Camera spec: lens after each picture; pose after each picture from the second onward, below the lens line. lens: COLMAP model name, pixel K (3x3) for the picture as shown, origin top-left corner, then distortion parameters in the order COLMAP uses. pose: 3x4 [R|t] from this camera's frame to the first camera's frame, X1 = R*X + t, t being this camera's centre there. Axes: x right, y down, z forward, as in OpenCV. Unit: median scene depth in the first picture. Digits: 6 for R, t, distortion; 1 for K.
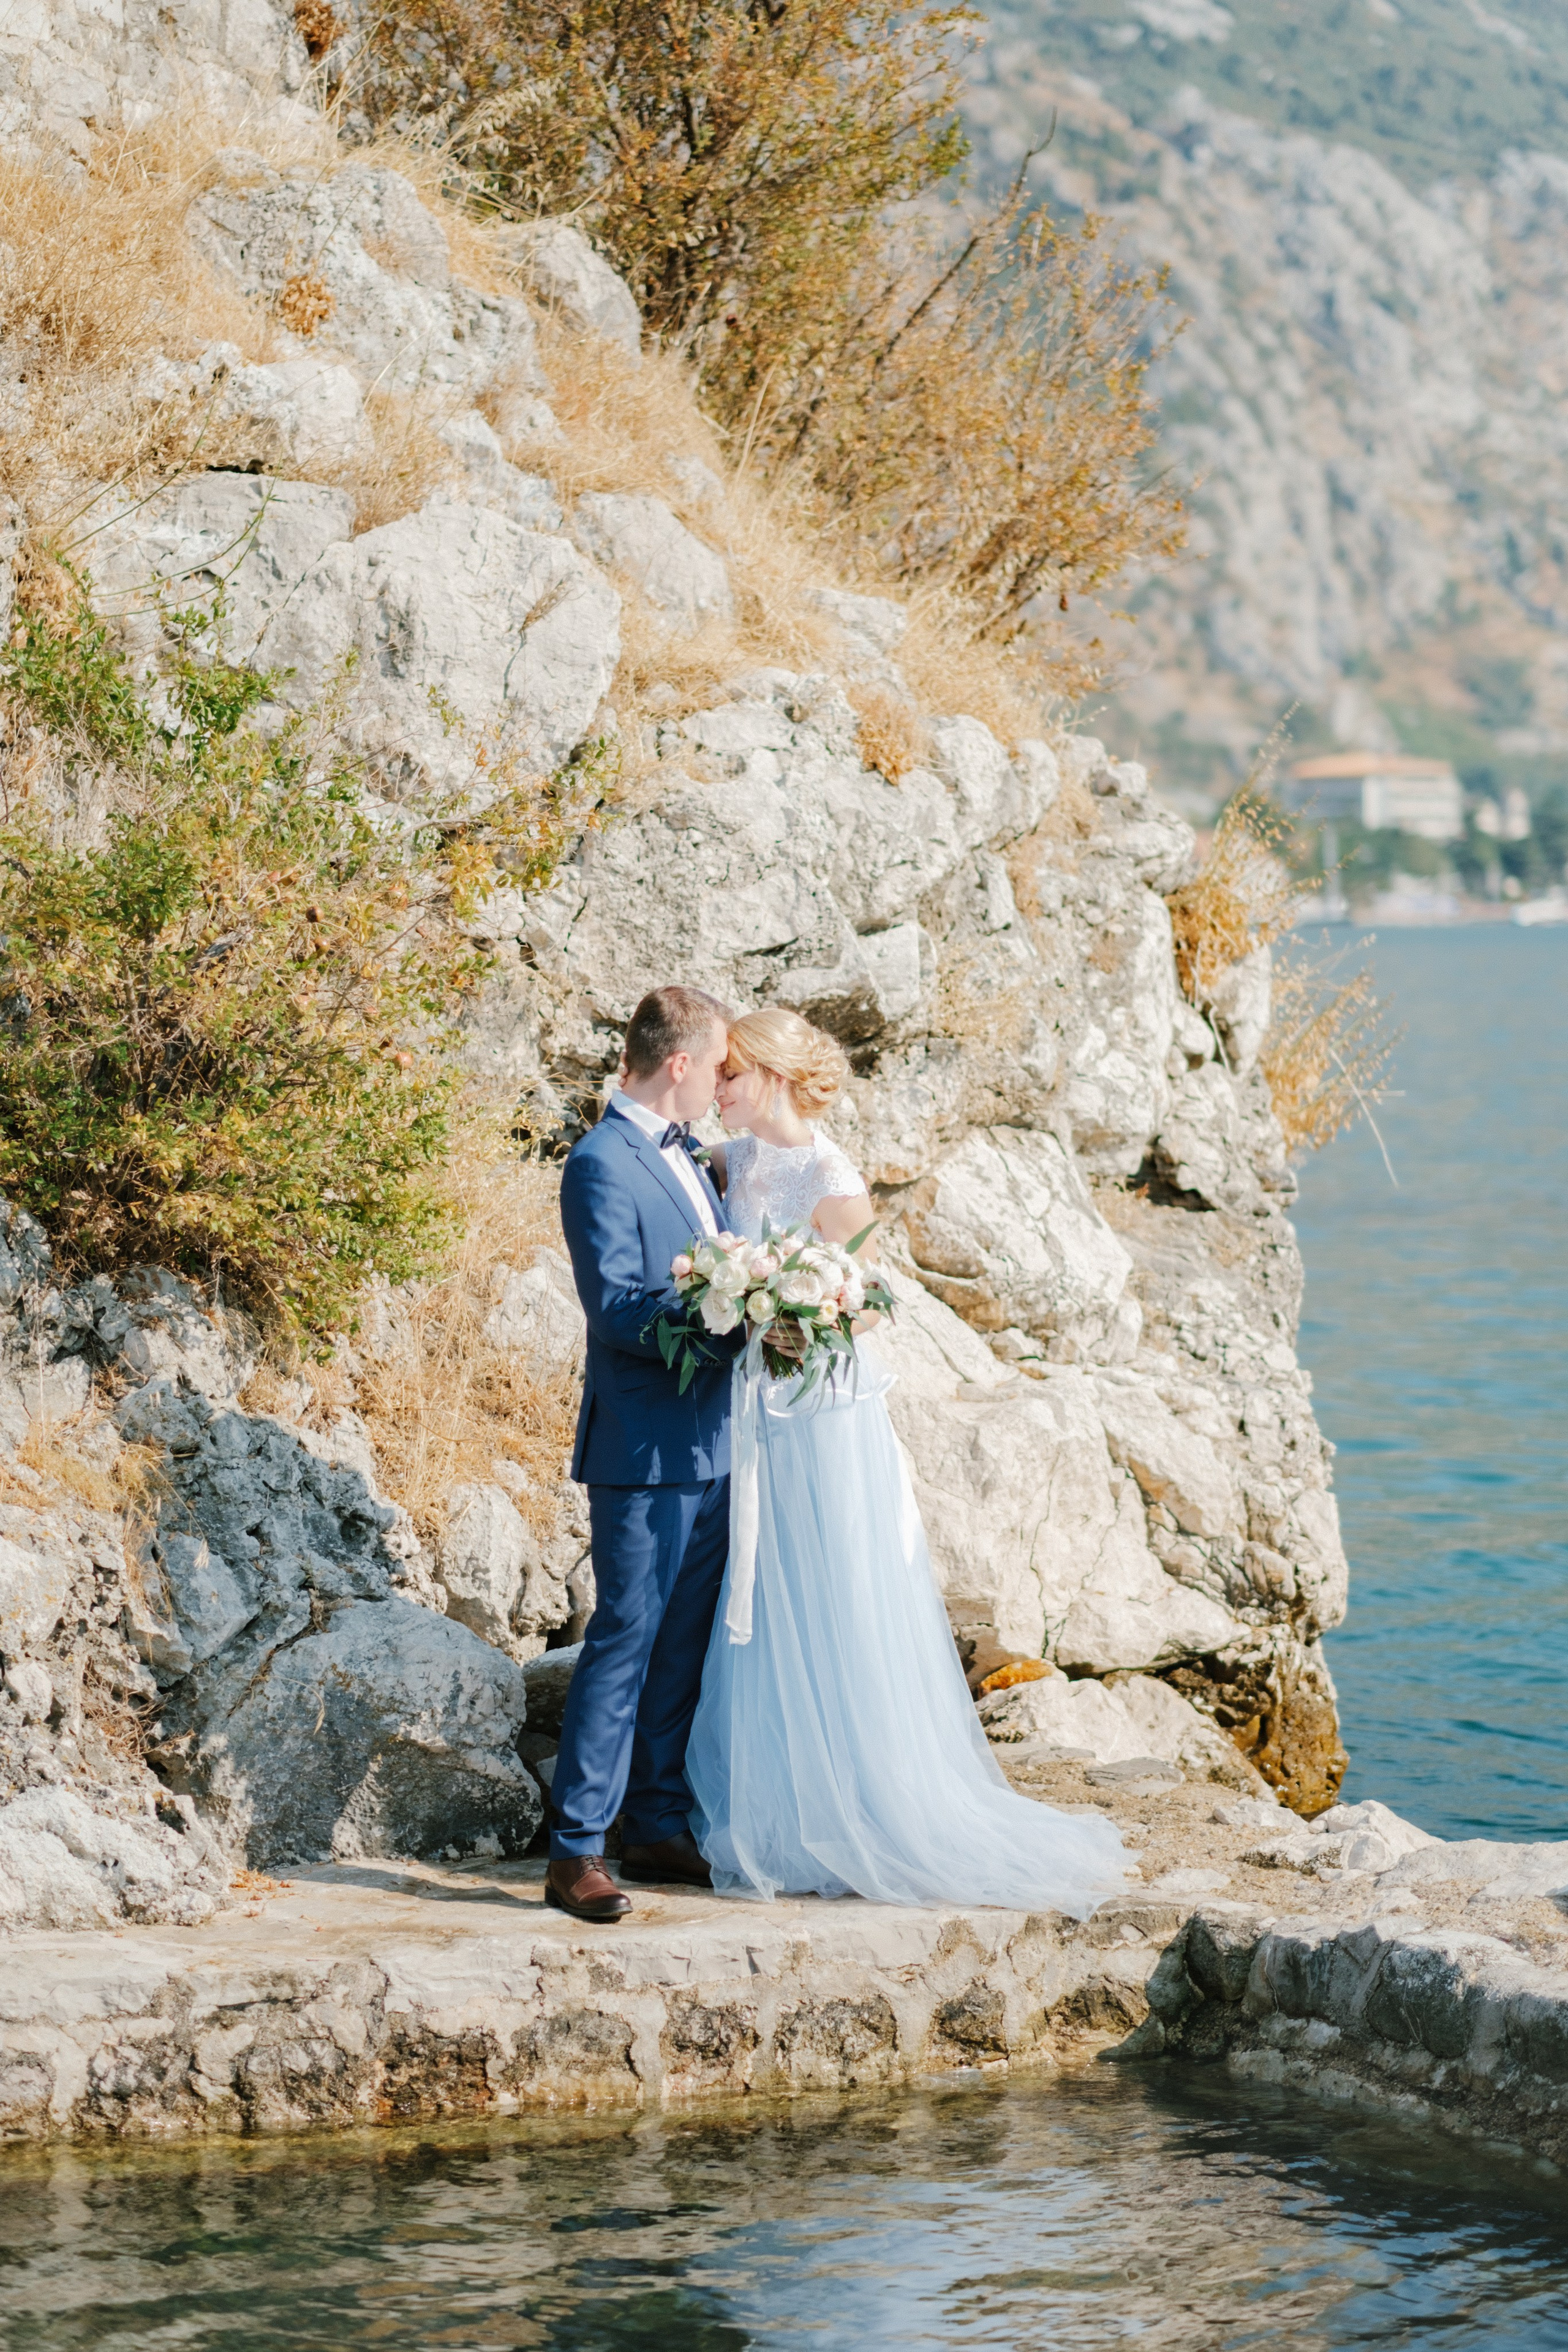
lens RADIAL K [[5643.7, 0, 903.2], [0, 5643.7, 1172.0], [0, 0, 1]] dist [0.086531, -0.669554]
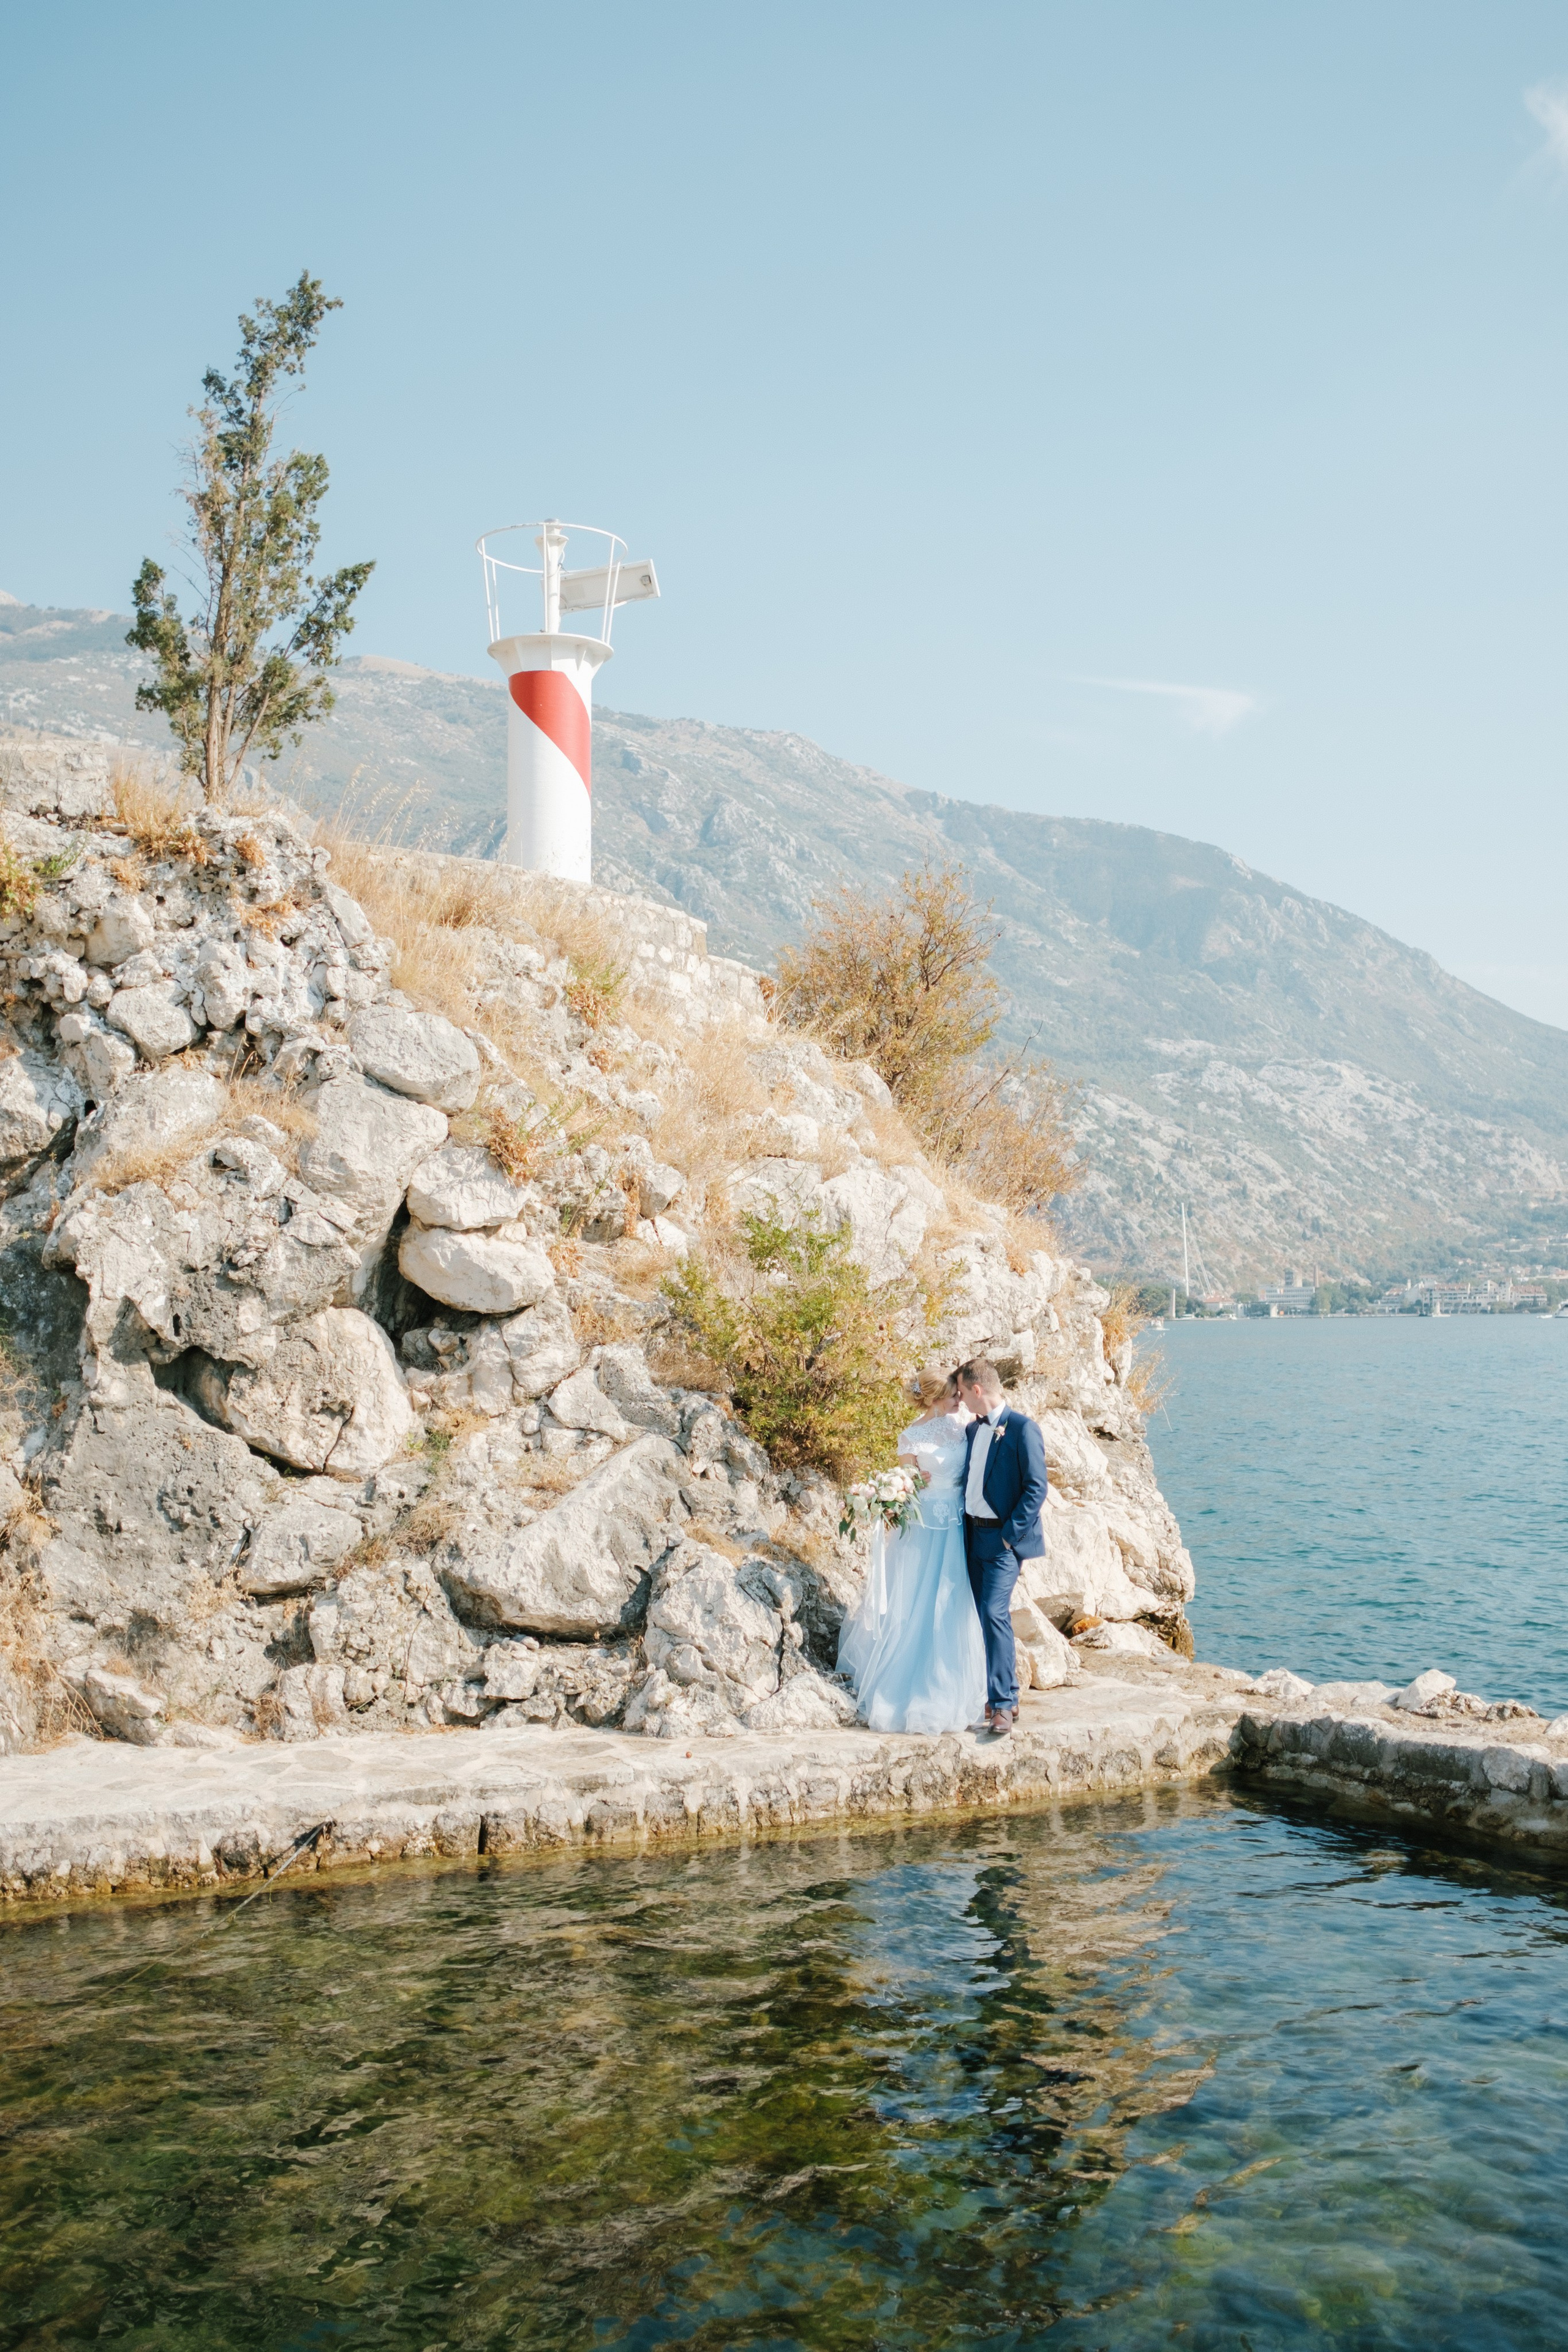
lens RADIAL K [[2209.1, 0, 784.0], [0, 2209.1, 1176.0], [0, 0, 1]] dist [-0.089780, 0.175491]
pose [[0.996625, 0.001074, 0.082082, -0.220854], [0.008195, 0.993617, -0.112504, -0.001447], [-0.081678, 0.112797, 0.990255, -0.001532]]
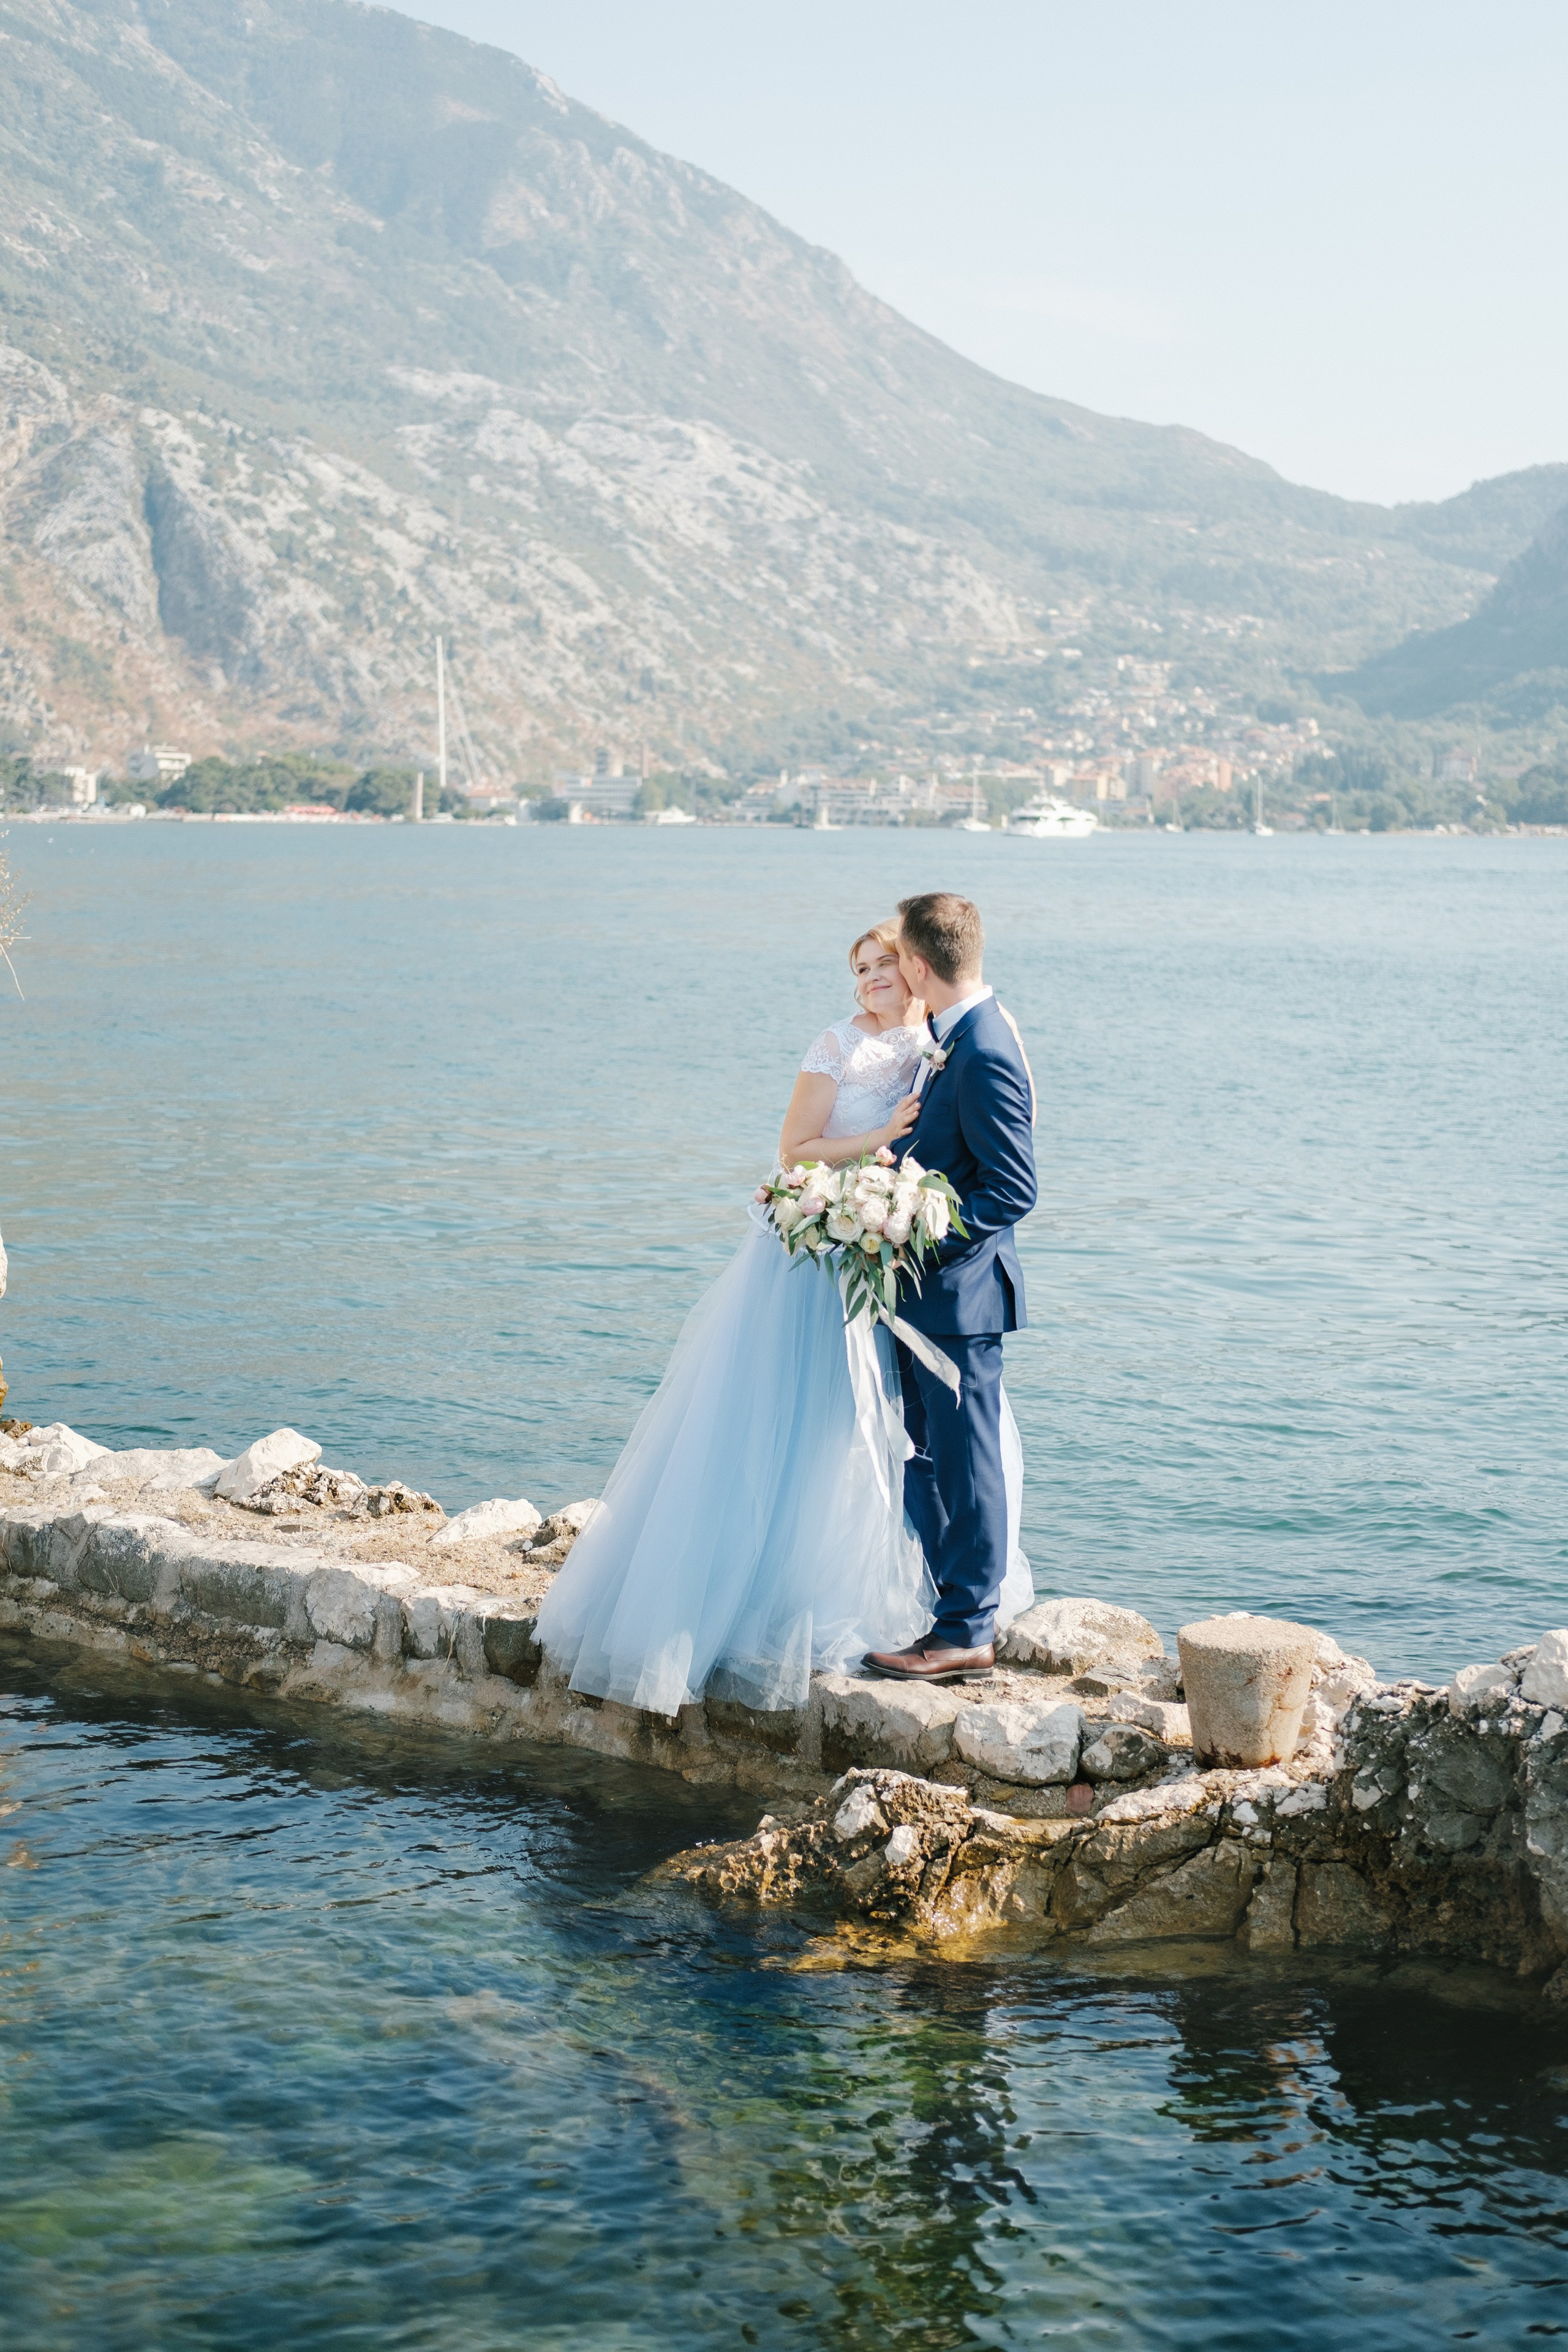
lens RADIAL K [[3444.7, 0, 785.9], [0, 3444.7, 1181.6], [0, 0, 1]] dist [-0.024511, 0.035906]
pose [[0.940248, -0.013039, 0.340241, -0.041612], [-0.006863, 0.998338, 0.057227, -0.003724], [-0.340422, -0.056143, 0.938595, 0.097321]]
